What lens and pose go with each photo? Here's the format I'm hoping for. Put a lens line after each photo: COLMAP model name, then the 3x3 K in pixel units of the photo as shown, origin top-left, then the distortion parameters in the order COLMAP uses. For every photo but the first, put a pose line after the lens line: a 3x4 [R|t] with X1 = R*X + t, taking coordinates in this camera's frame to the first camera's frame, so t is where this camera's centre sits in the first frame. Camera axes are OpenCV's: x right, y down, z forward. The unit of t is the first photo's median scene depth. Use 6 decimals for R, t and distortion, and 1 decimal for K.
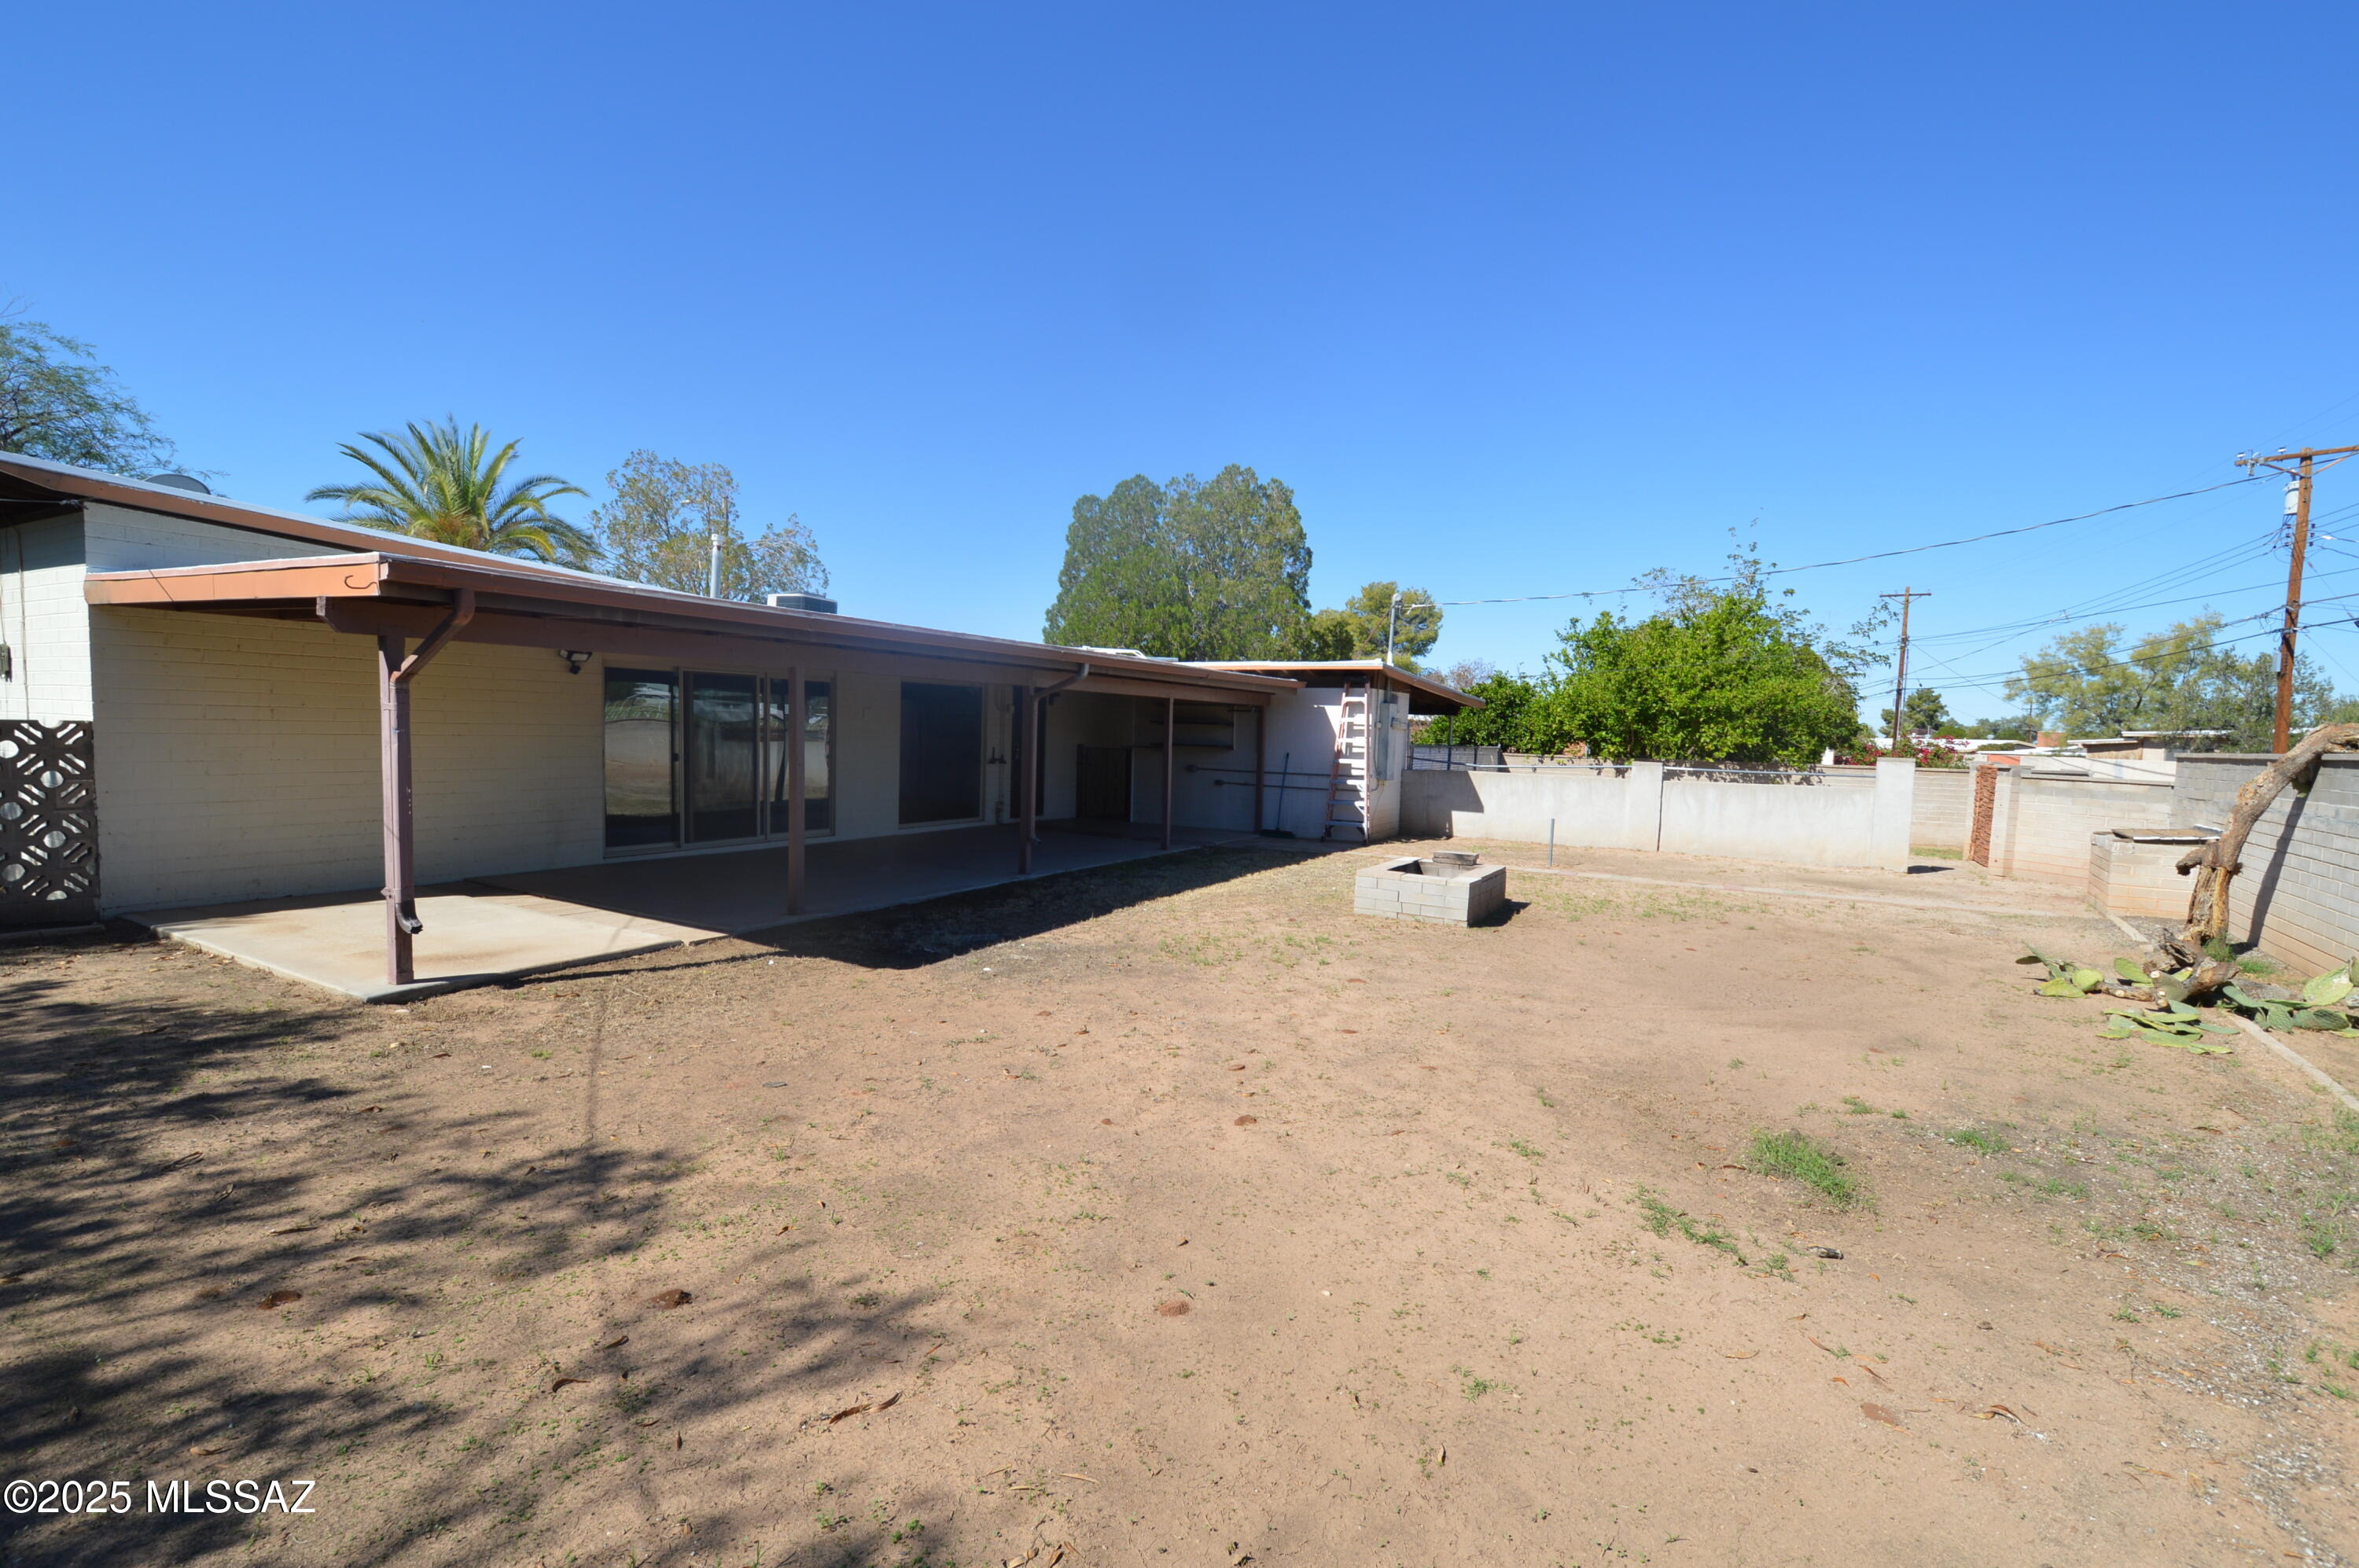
lens RADIAL K [[1039.8, 0, 1173.3], [0, 1039.8, 795.6], [0, 0, 1]] dist [-0.002311, -0.001165]
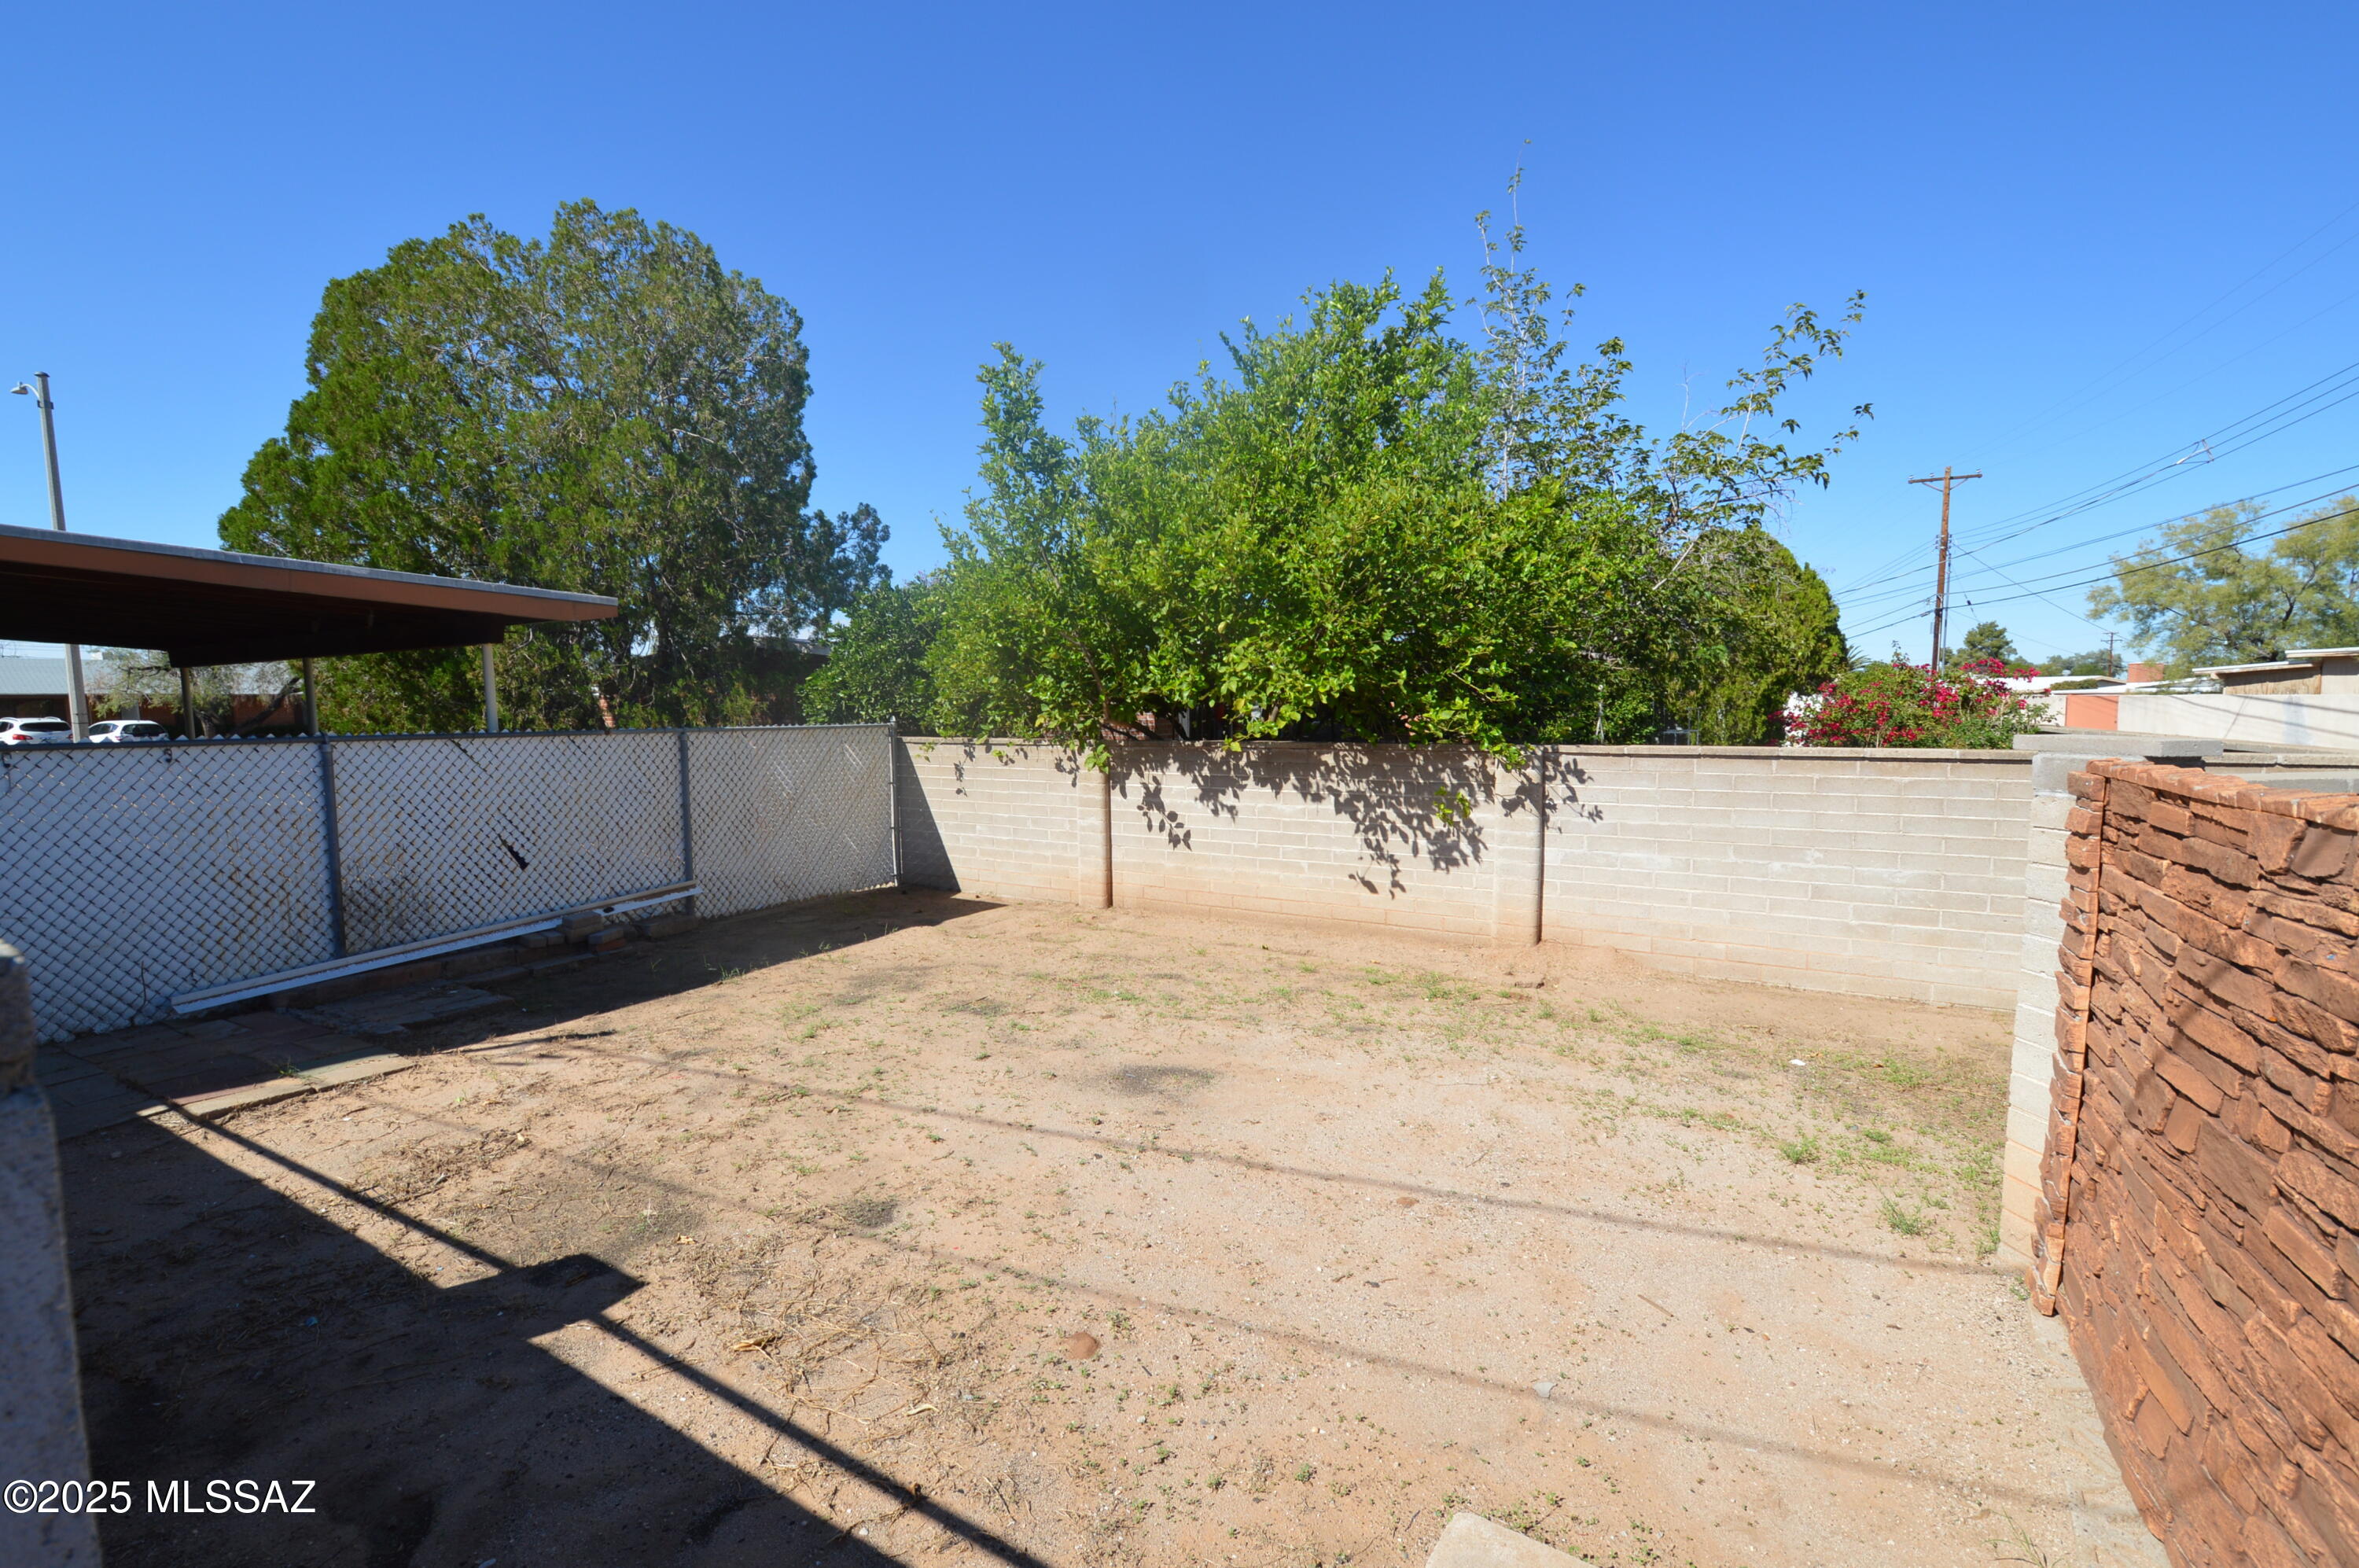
lens RADIAL K [[1039.8, 0, 1173.3], [0, 1039.8, 795.6], [0, 0, 1]] dist [-0.002311, -0.001165]
pose [[0.998444, -0.035620, -0.042911, 0.192794], [0.036724, 0.999007, 0.025216, -0.010435], [0.041970, -0.026753, 0.998761, 0.250844]]
